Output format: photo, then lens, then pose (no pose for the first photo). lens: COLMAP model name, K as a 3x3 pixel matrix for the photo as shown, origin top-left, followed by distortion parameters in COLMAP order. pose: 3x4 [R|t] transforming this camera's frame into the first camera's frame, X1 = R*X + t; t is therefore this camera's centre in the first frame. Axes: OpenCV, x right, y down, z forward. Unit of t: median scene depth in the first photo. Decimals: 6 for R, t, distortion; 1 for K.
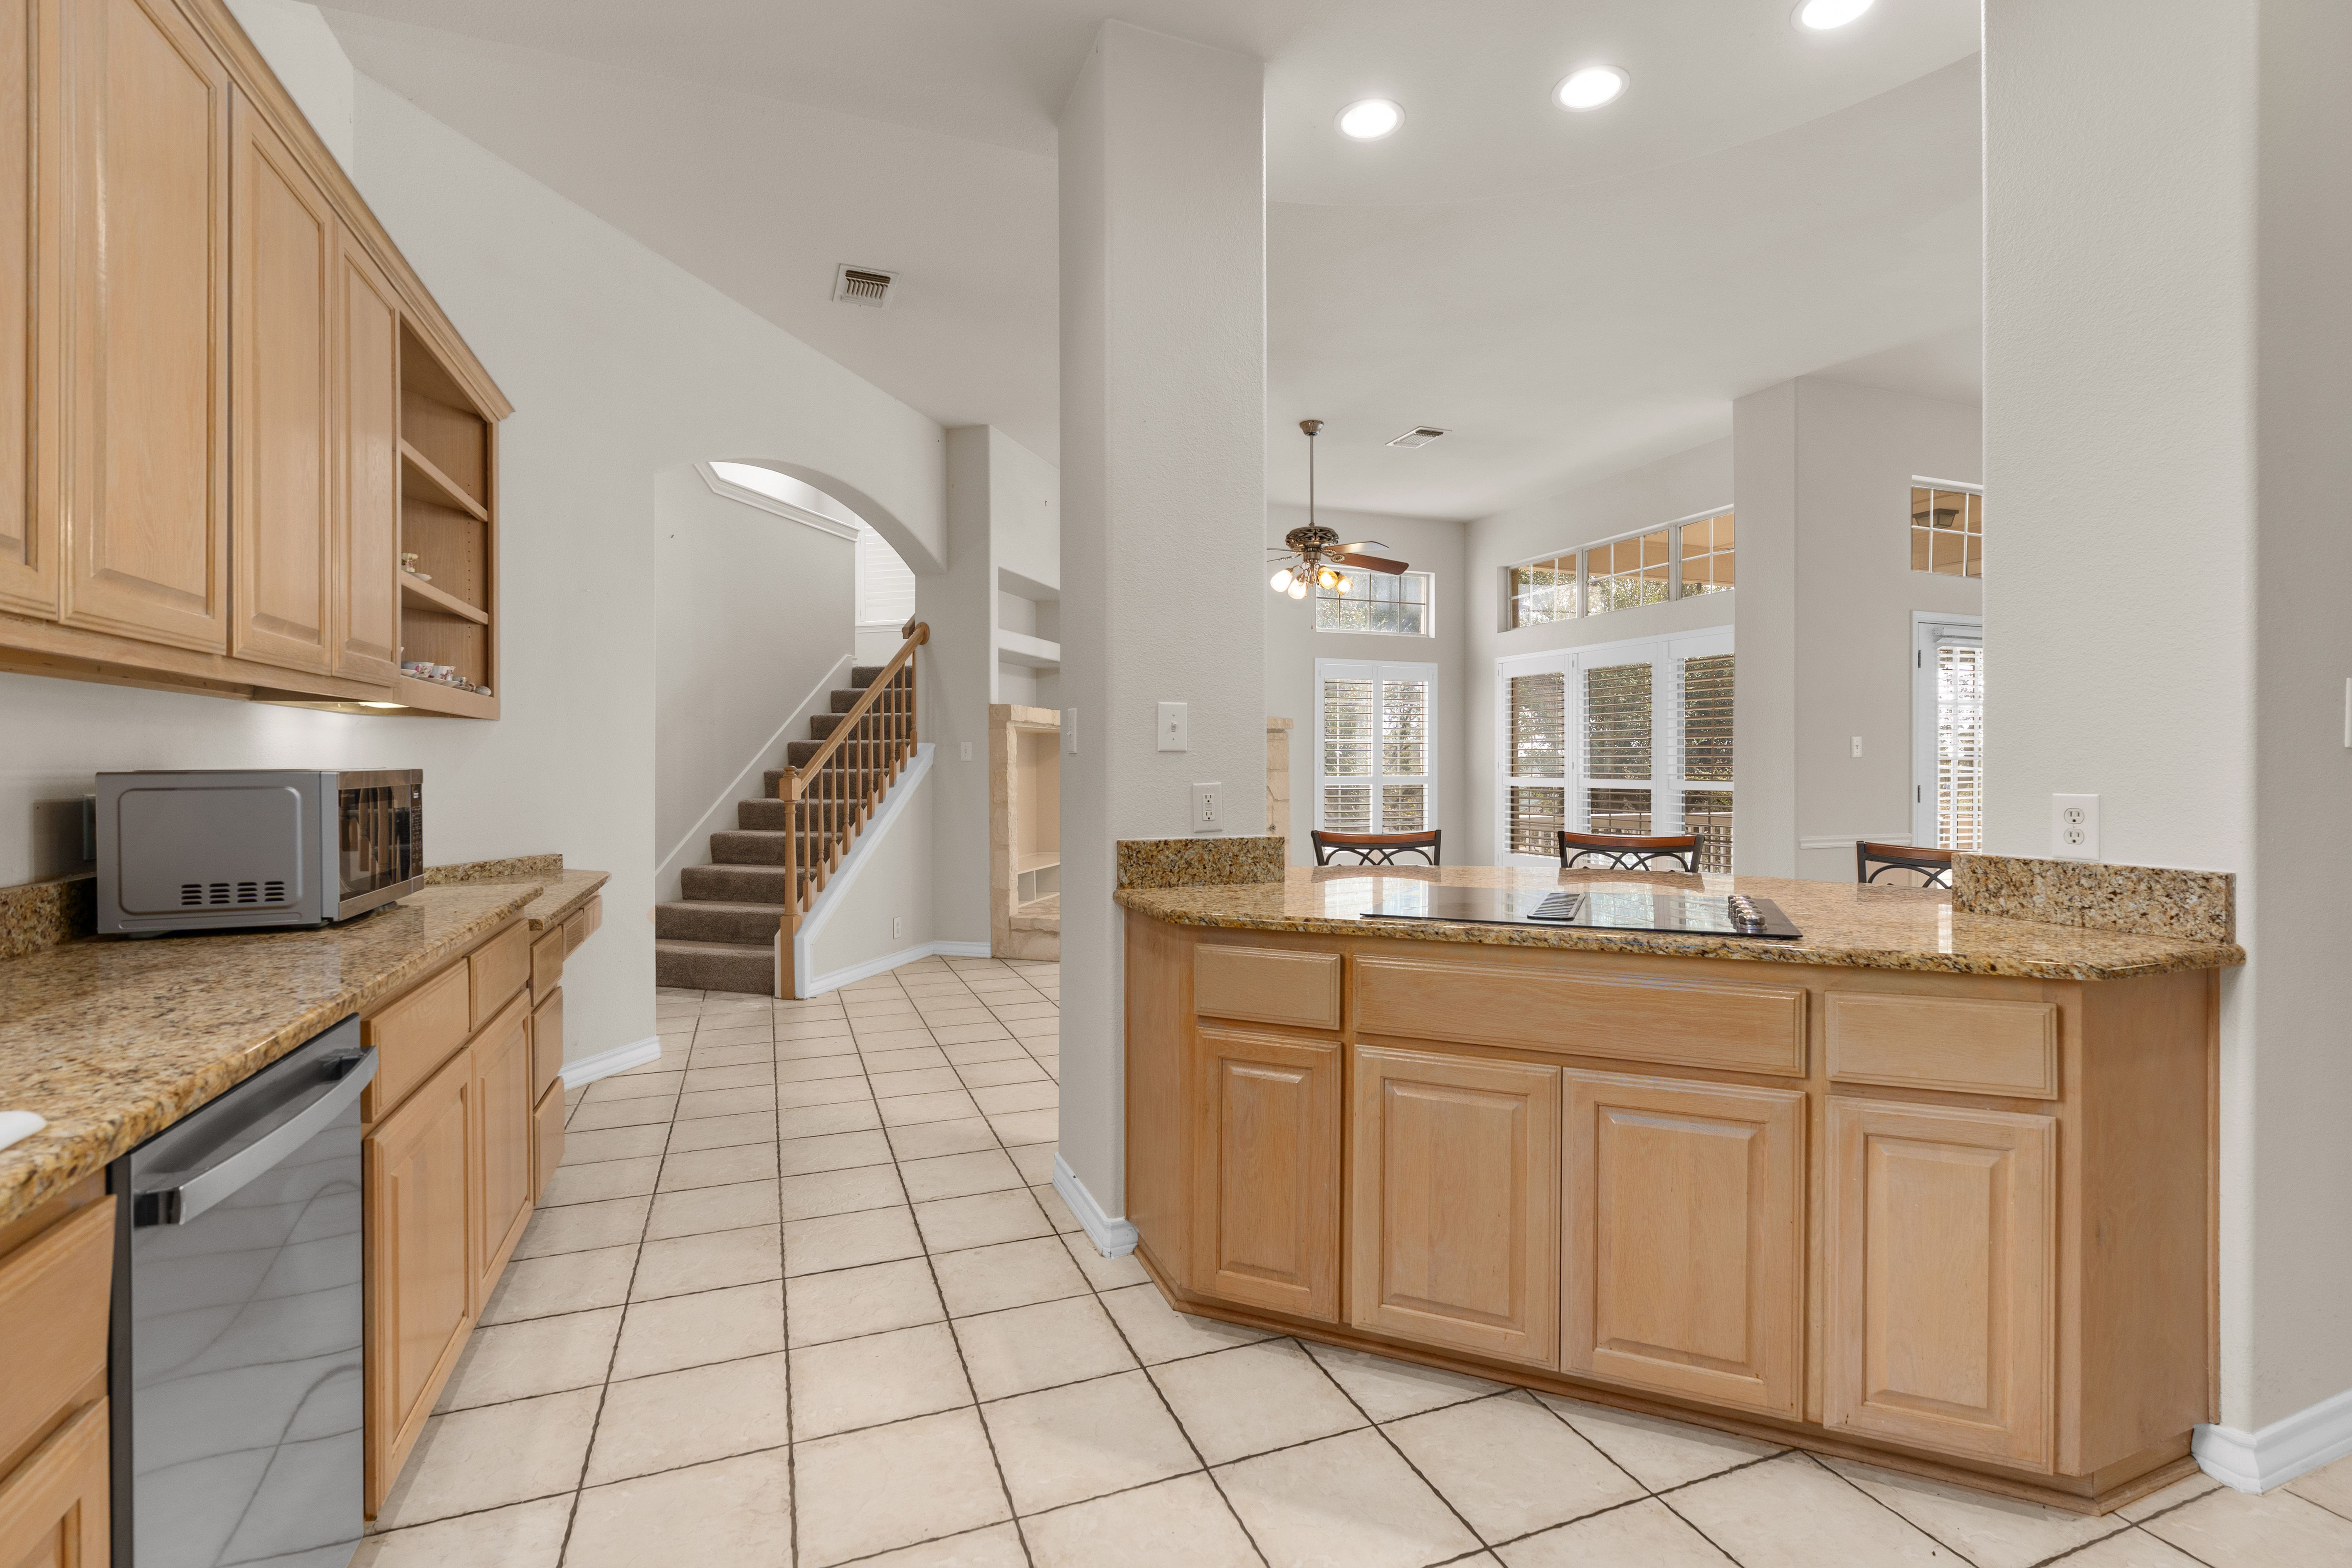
lens RADIAL K [[1068.8, 0, 1181.5], [0, 1068.8, 775.0], [0, 0, 1]] dist [-0.002023, -0.000282]
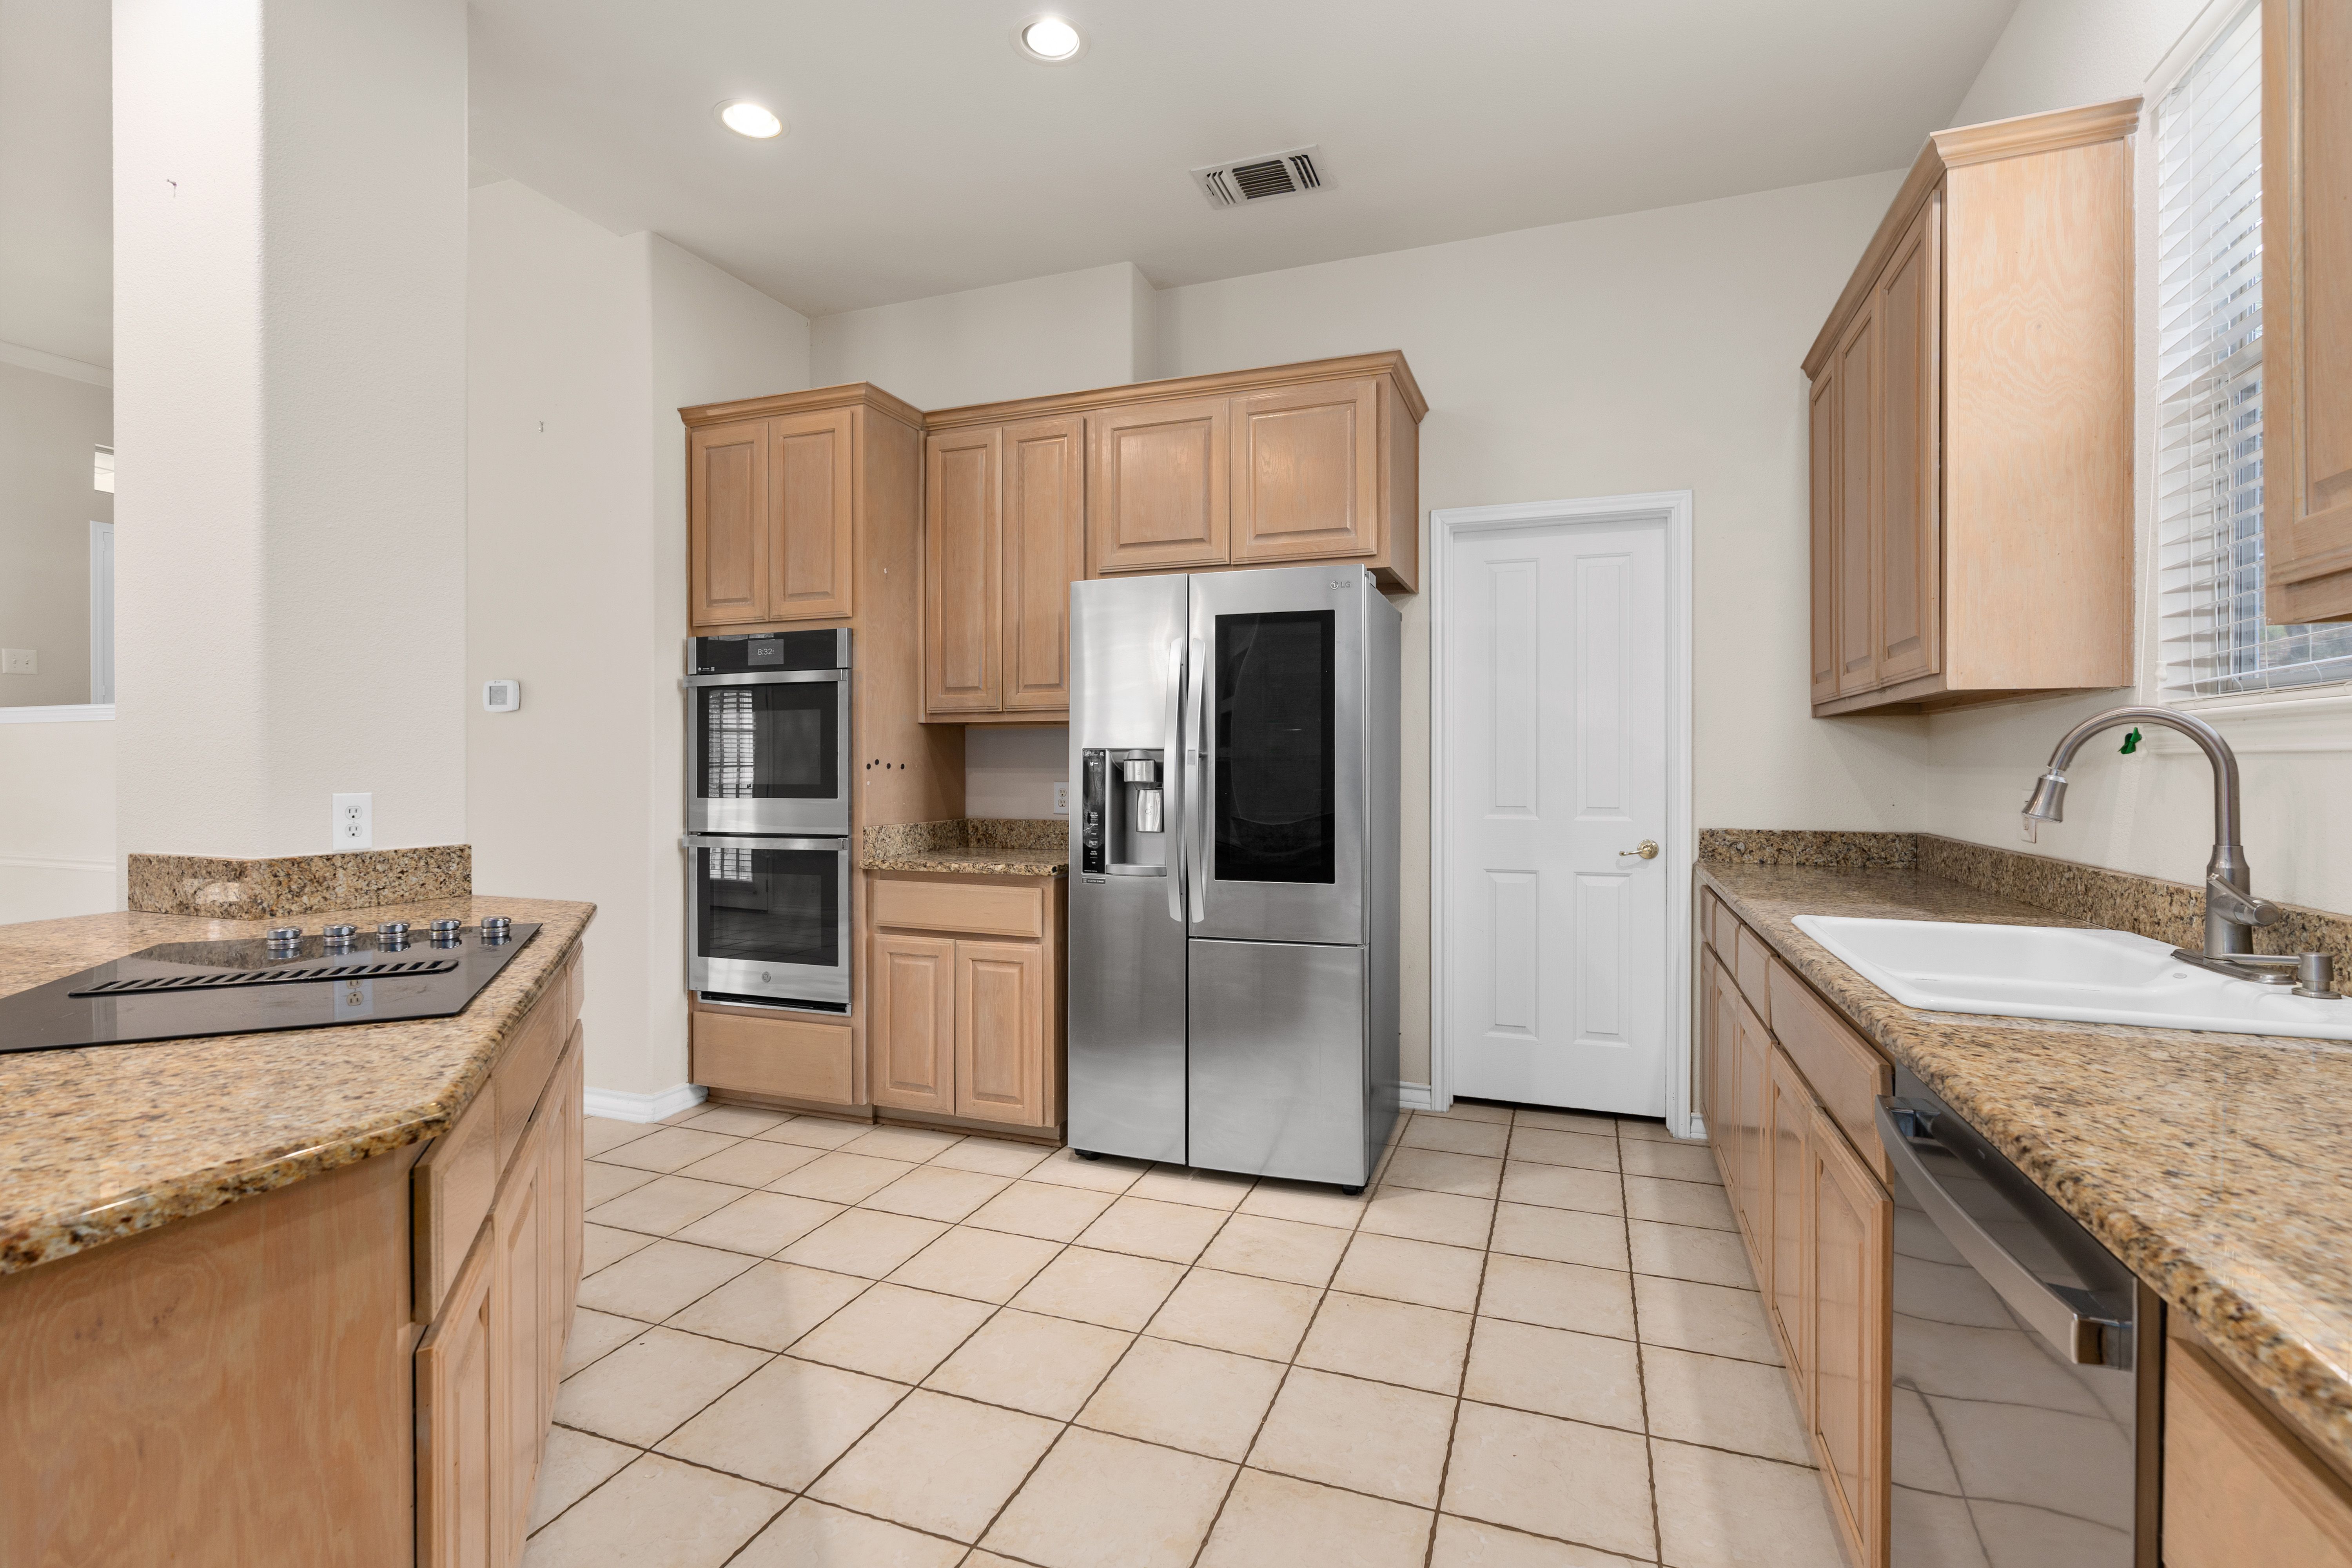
lens RADIAL K [[1068.8, 0, 1184.0], [0, 1068.8, 772.8], [0, 0, 1]] dist [-0.002023, -0.000282]
pose [[-0.758513, -0.002189, 0.651654, -0.566563], [0.007953, 0.999889, 0.012615, -0.011633], [-0.651609, 0.014751, -0.758412, 1.231124]]
